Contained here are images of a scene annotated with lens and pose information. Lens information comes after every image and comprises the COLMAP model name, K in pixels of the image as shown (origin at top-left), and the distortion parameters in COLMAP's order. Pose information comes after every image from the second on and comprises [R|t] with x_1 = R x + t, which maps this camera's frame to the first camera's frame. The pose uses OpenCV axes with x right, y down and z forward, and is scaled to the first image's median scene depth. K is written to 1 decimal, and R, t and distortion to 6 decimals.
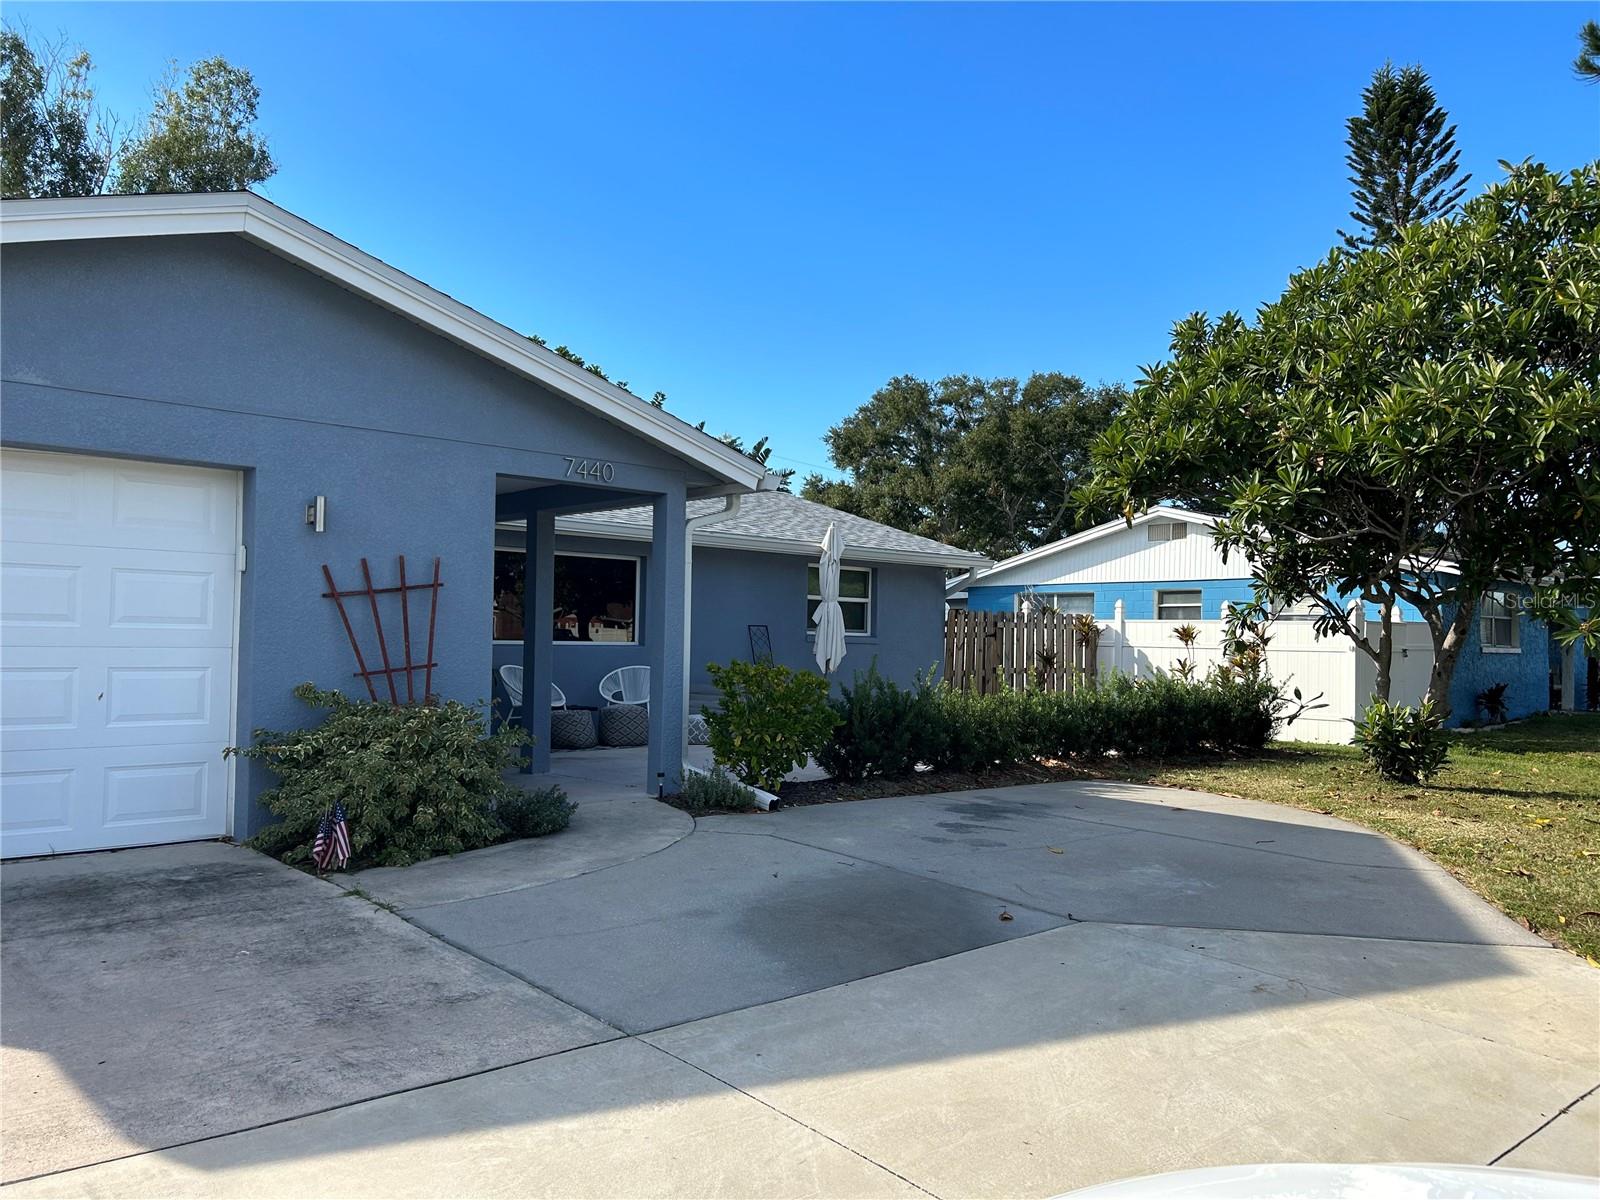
lens RADIAL K [[1195.3, 0, 800.0], [0, 1195.3, 600.0], [0, 0, 1]] dist [-0.001899, -0.000428]
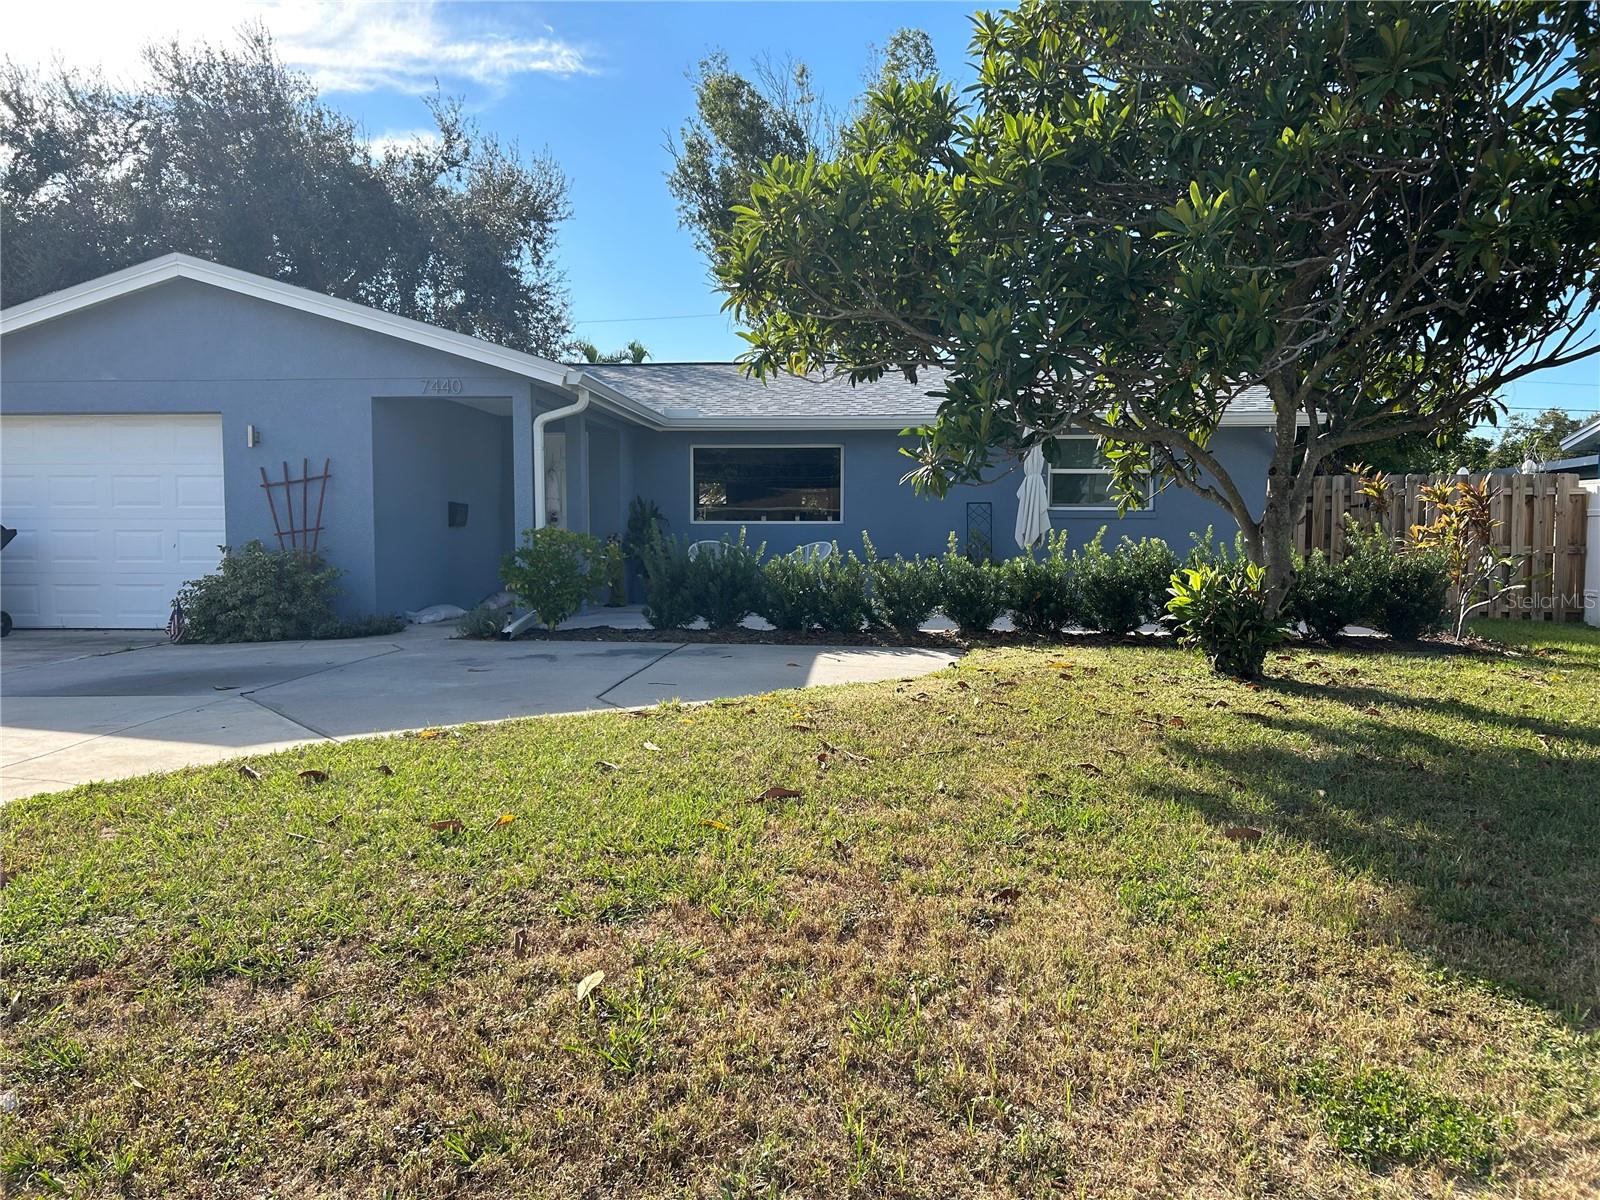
lens RADIAL K [[1195.3, 0, 800.0], [0, 1195.3, 600.0], [0, 0, 1]] dist [-0.001899, -0.000428]
pose [[0.672615, 0.036771, -0.739079, 1.283429], [0.031440, 0.996443, 0.078188, 0.045994], [0.739325, -0.075827, 0.669066, 0.423007]]
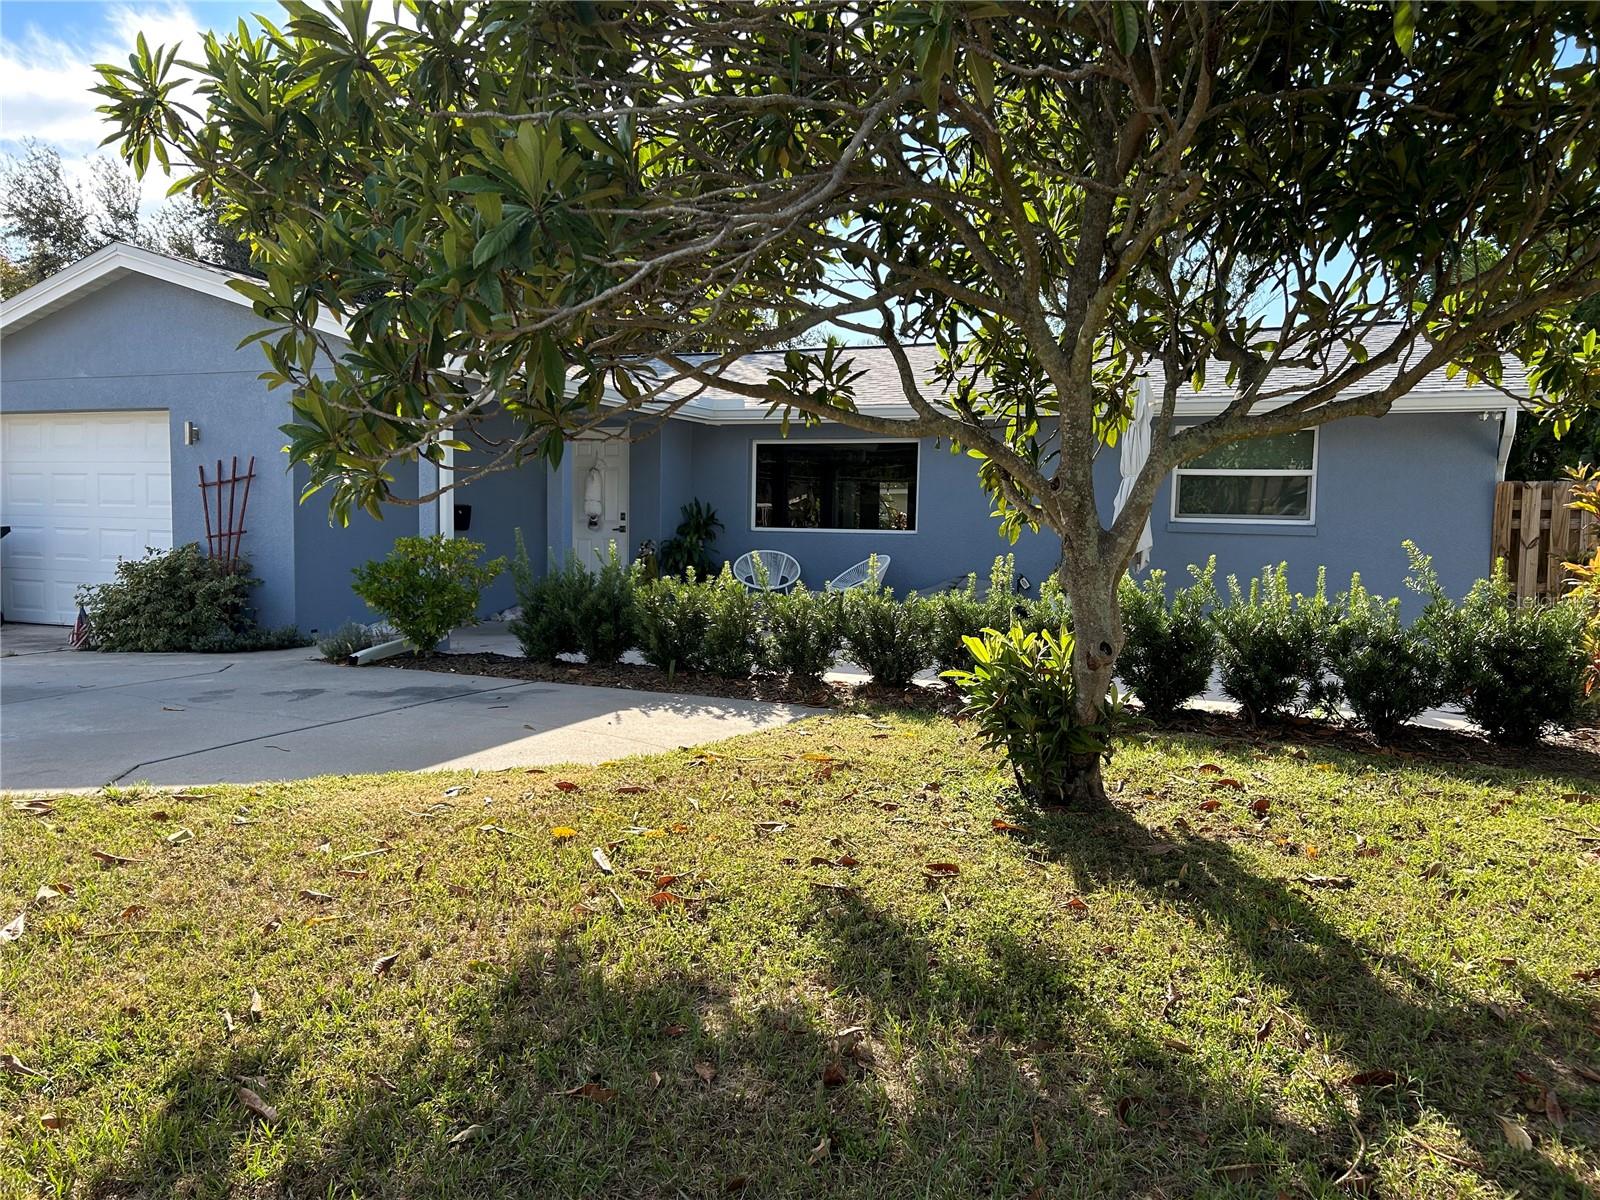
lens RADIAL K [[1195.3, 0, 800.0], [0, 1195.3, 600.0], [0, 0, 1]] dist [-0.001899, -0.000428]
pose [[0.425176, 0.060082, -0.903115, 1.316799], [0.016614, 0.997108, 0.074157, 0.041147], [0.904958, -0.046534, 0.422948, 1.013122]]
